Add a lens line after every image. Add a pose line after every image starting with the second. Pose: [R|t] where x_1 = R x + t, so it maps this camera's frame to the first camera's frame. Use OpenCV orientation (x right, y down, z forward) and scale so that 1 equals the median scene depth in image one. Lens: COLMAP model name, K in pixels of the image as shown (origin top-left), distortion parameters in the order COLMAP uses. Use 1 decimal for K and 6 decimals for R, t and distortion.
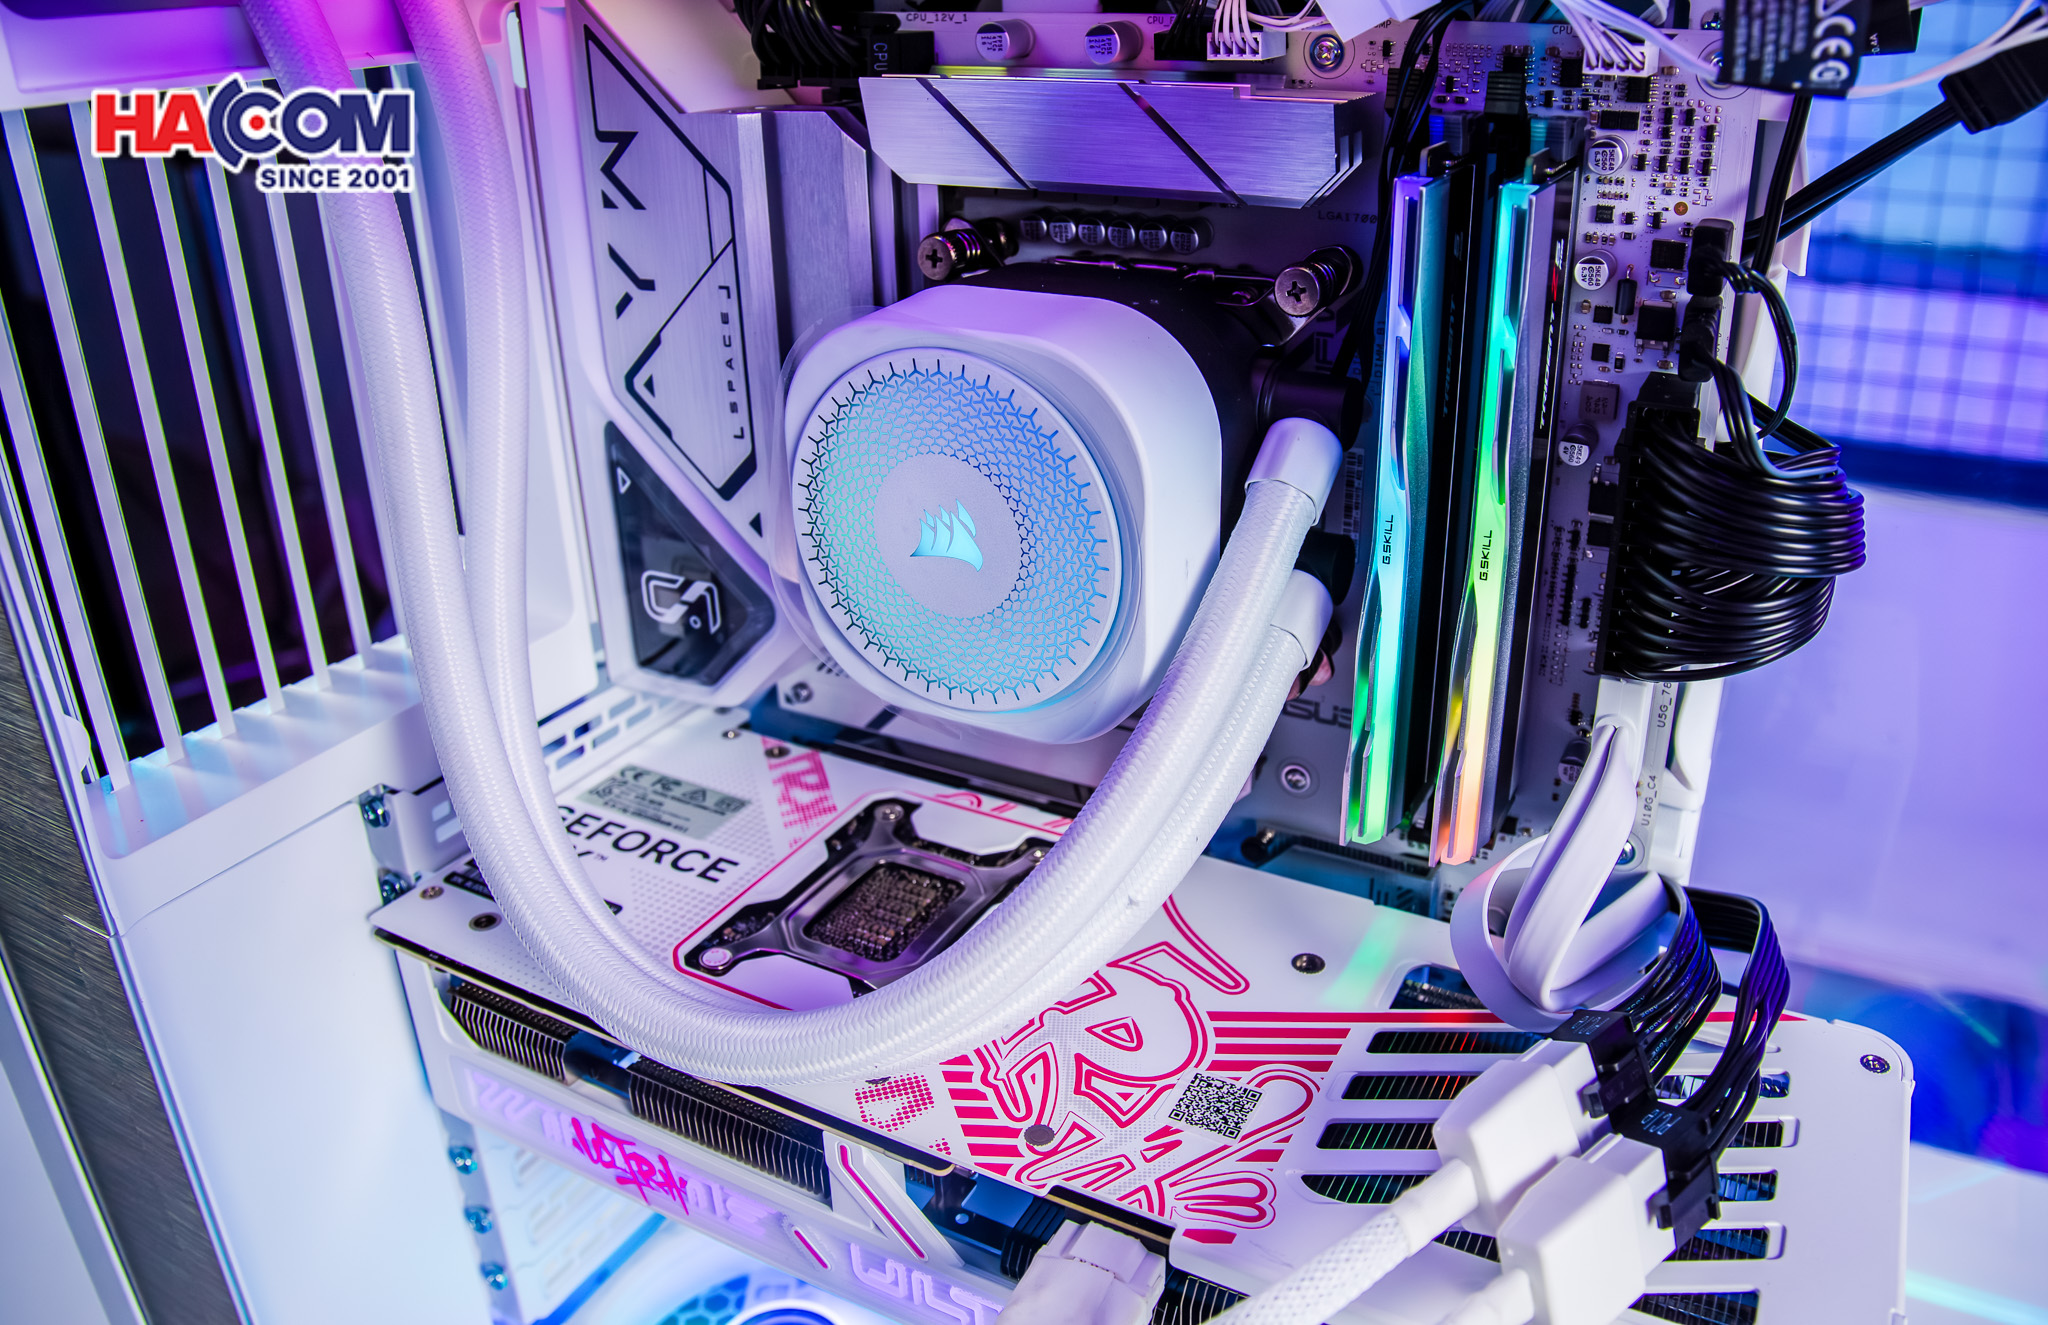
lens RADIAL K [[1533.8, 0, 1024.0], [0, 1533.8, 662.5], [0, 0, 1]] dist [-0.137046, 0.003486]
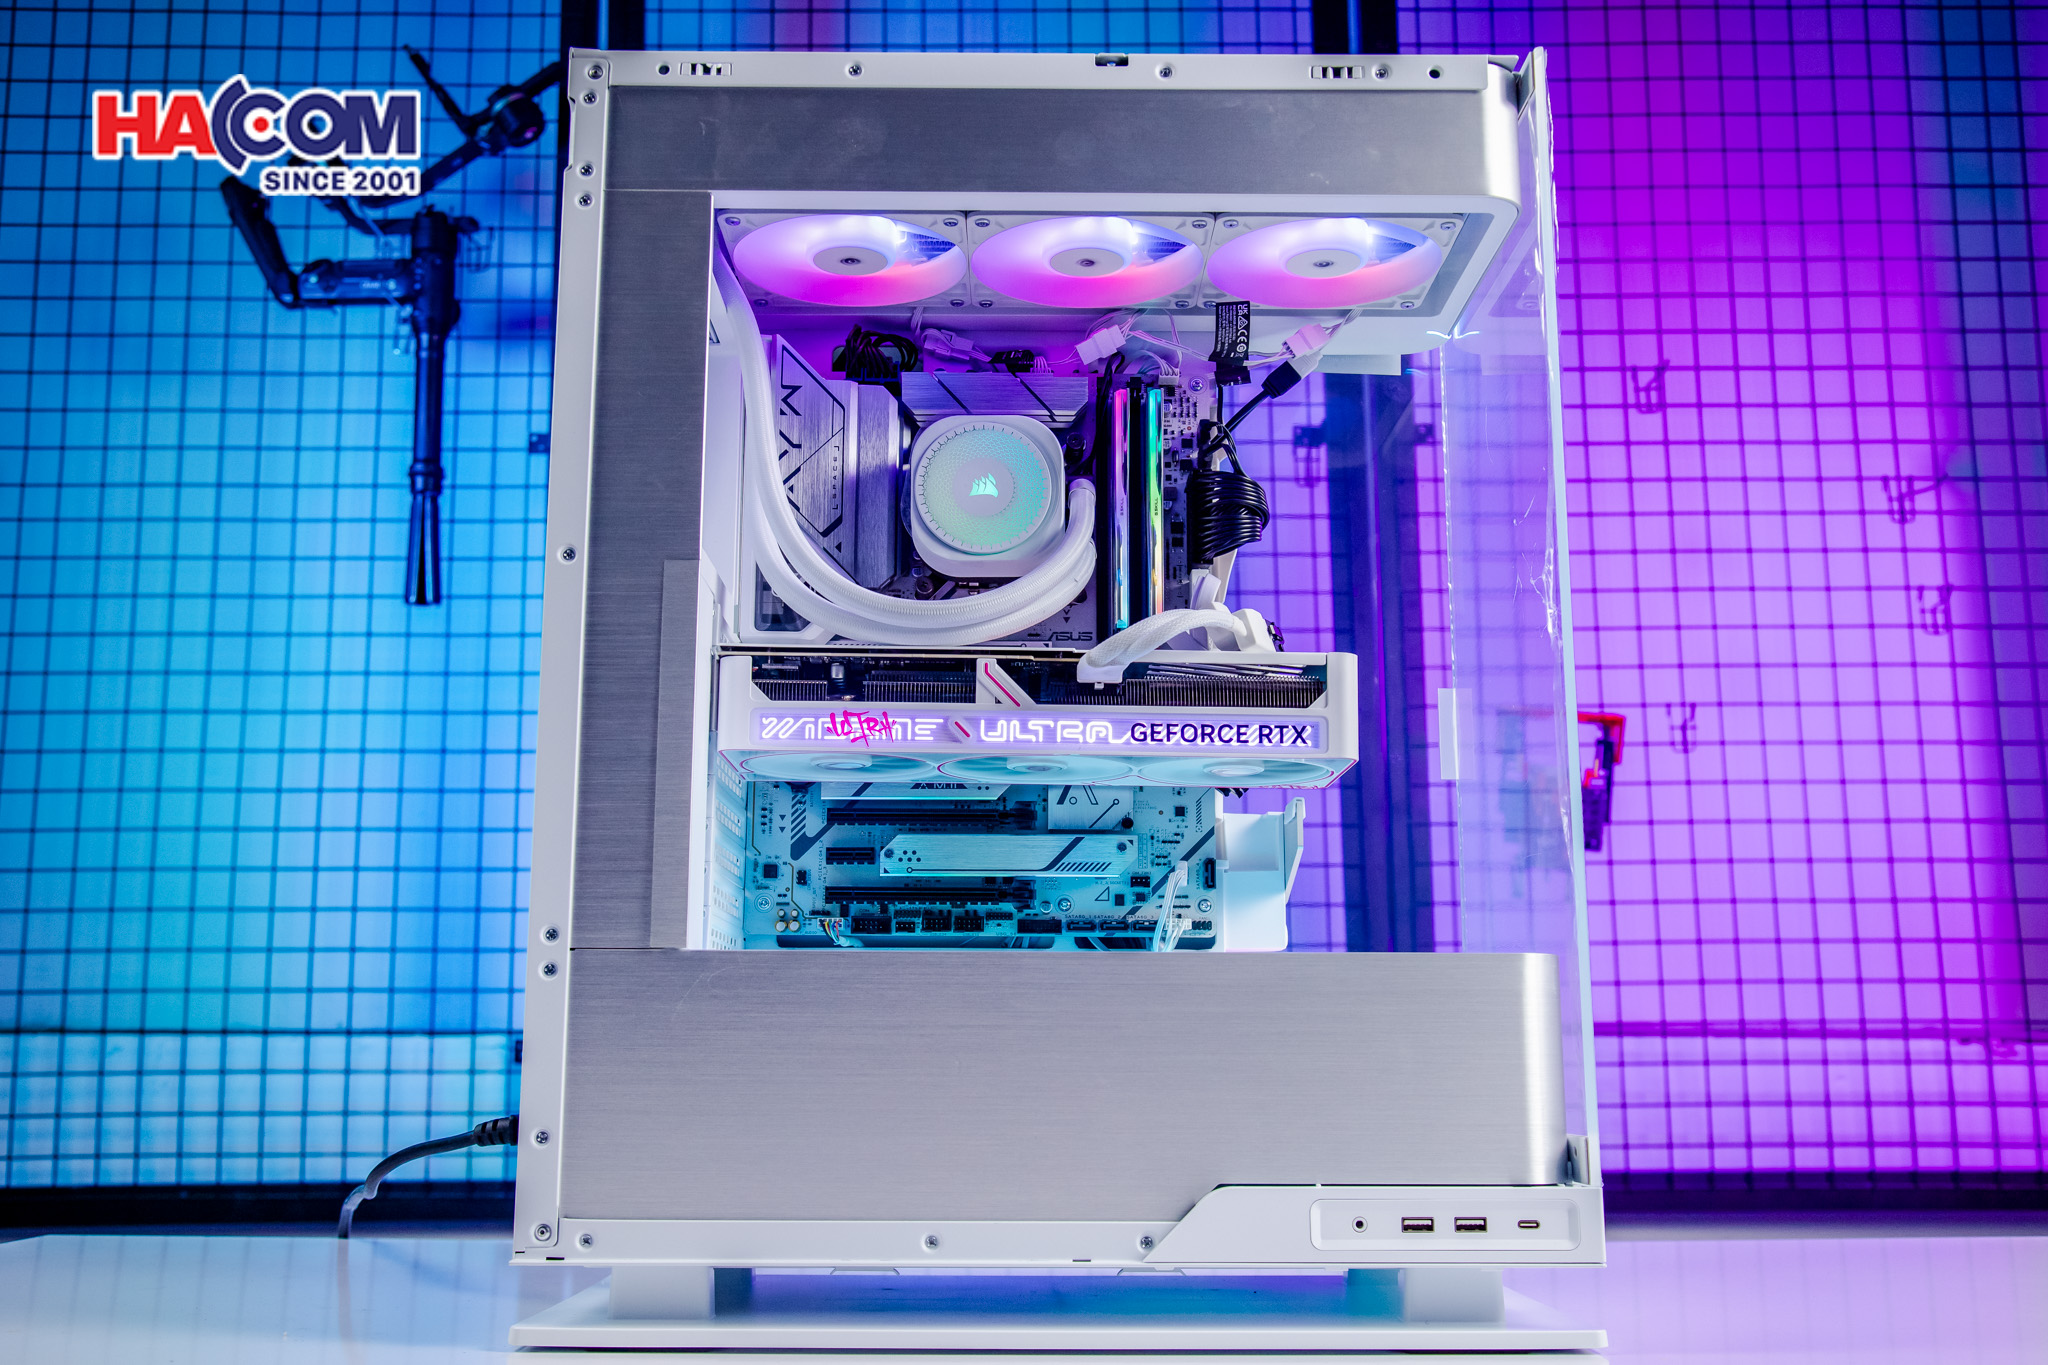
lens RADIAL K [[2093.9, 0, 1024.0], [0, 2093.9, 682.5], [0, 0, 1]] dist [0.005822, 0.000481]
pose [[0.874103, 0.123517, 0.469773, -1.481957], [0.182886, 0.812273, -0.553864, 1.995190], [-0.449995, 0.570050, 0.687421, -1.242506]]
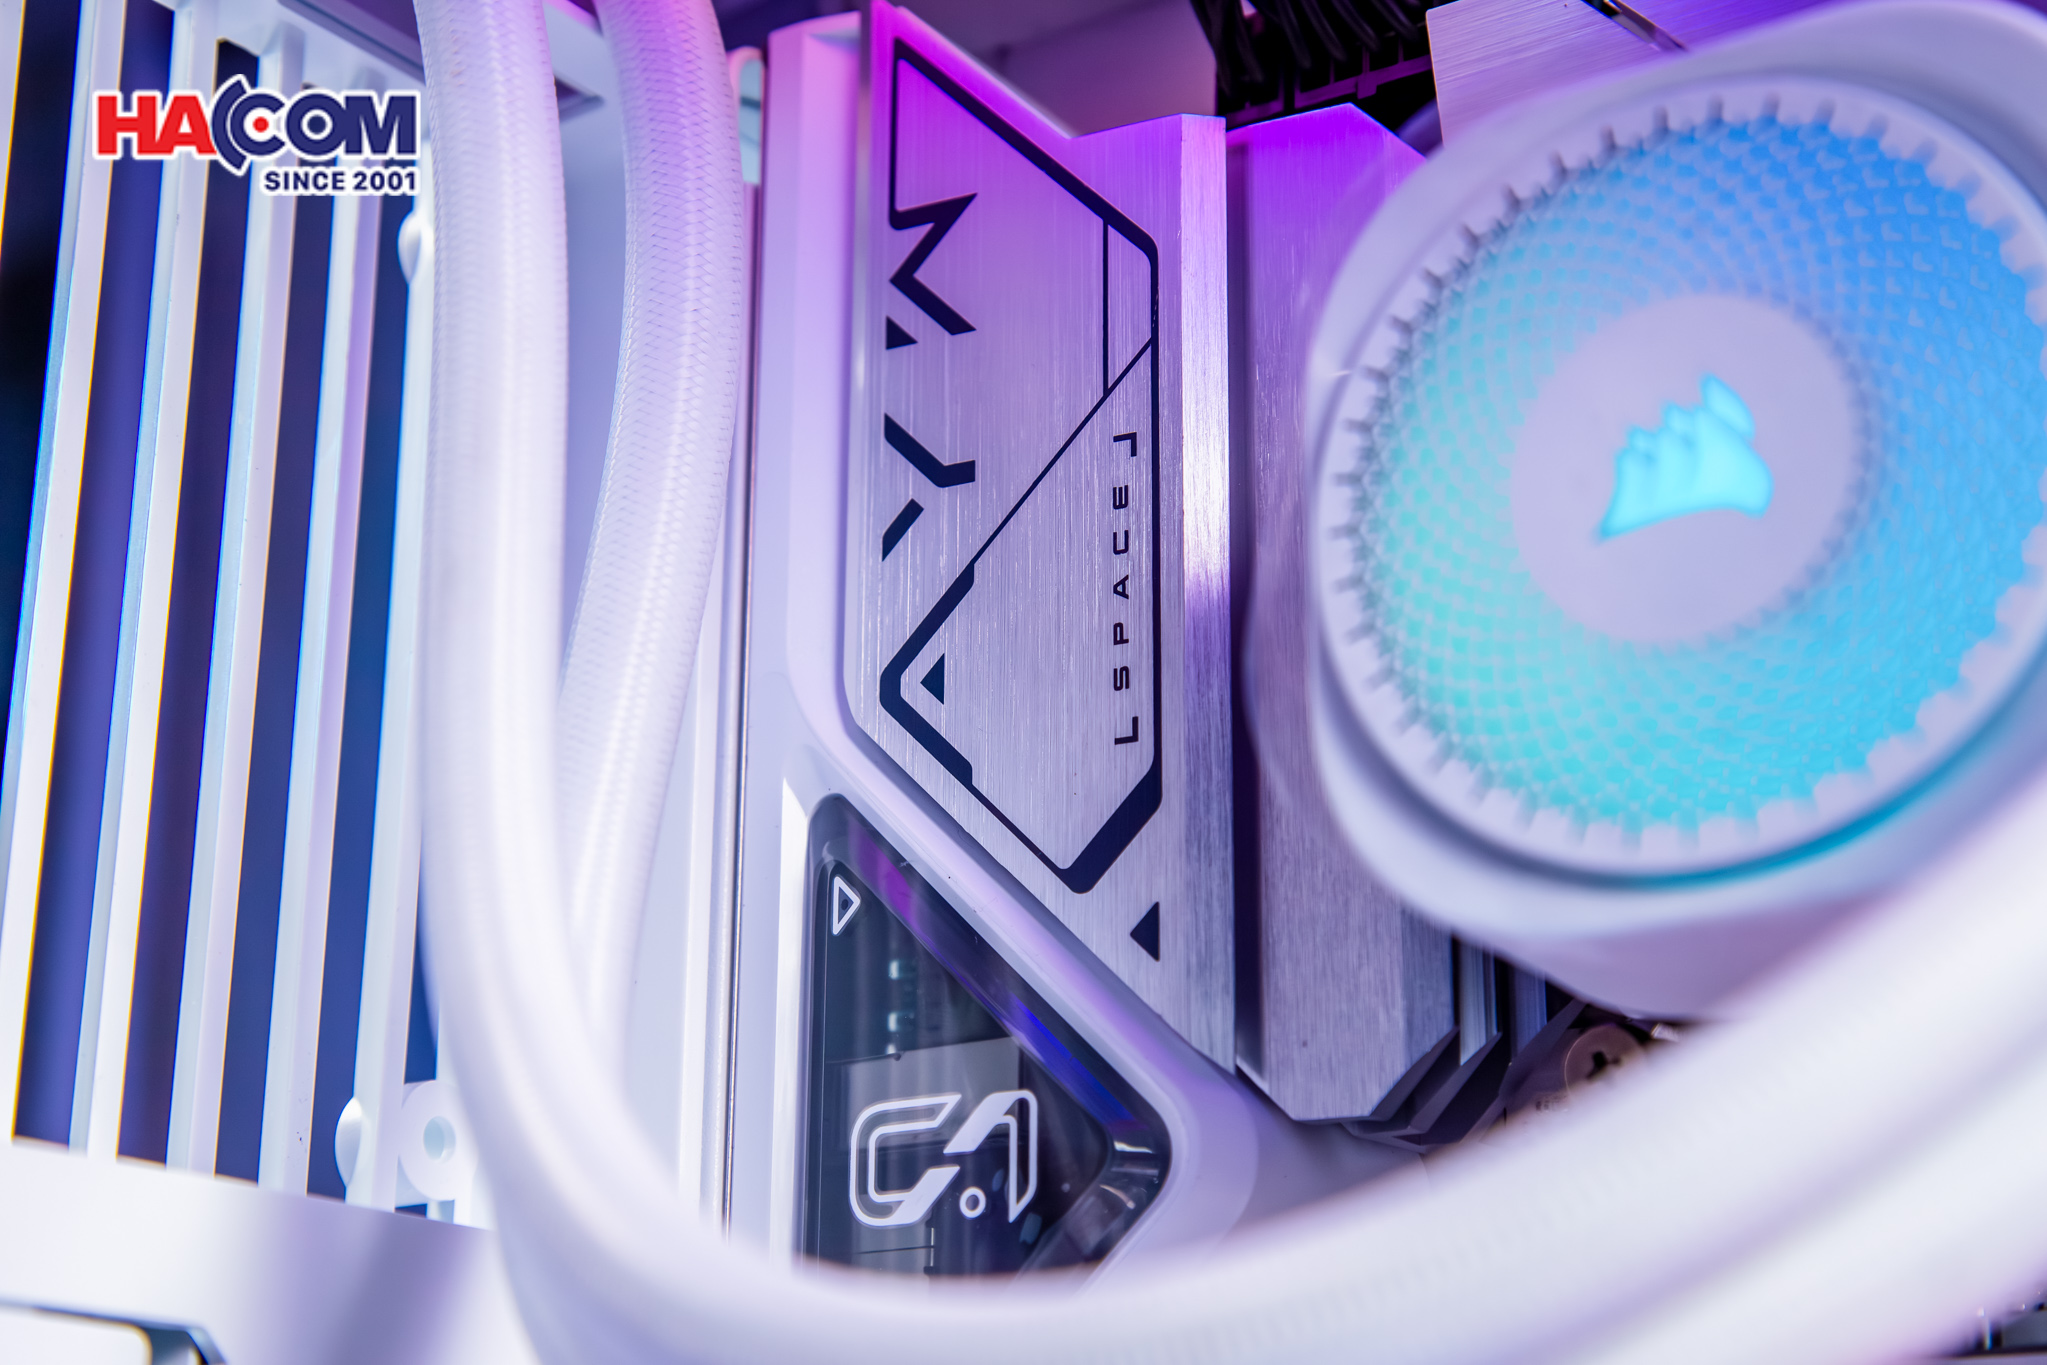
lens RADIAL K [[3361.3, 0, 1023.5], [0, 3361.3, 682.5], [0, 0, 1]] dist [0.119929, -0.016872]
pose [[0.995439, 0.000365, -0.095395, -0.127377], [-0.065432, 0.730301, -0.679984, 0.566925], [0.069419, 0.683125, 0.726994, 0.253982]]
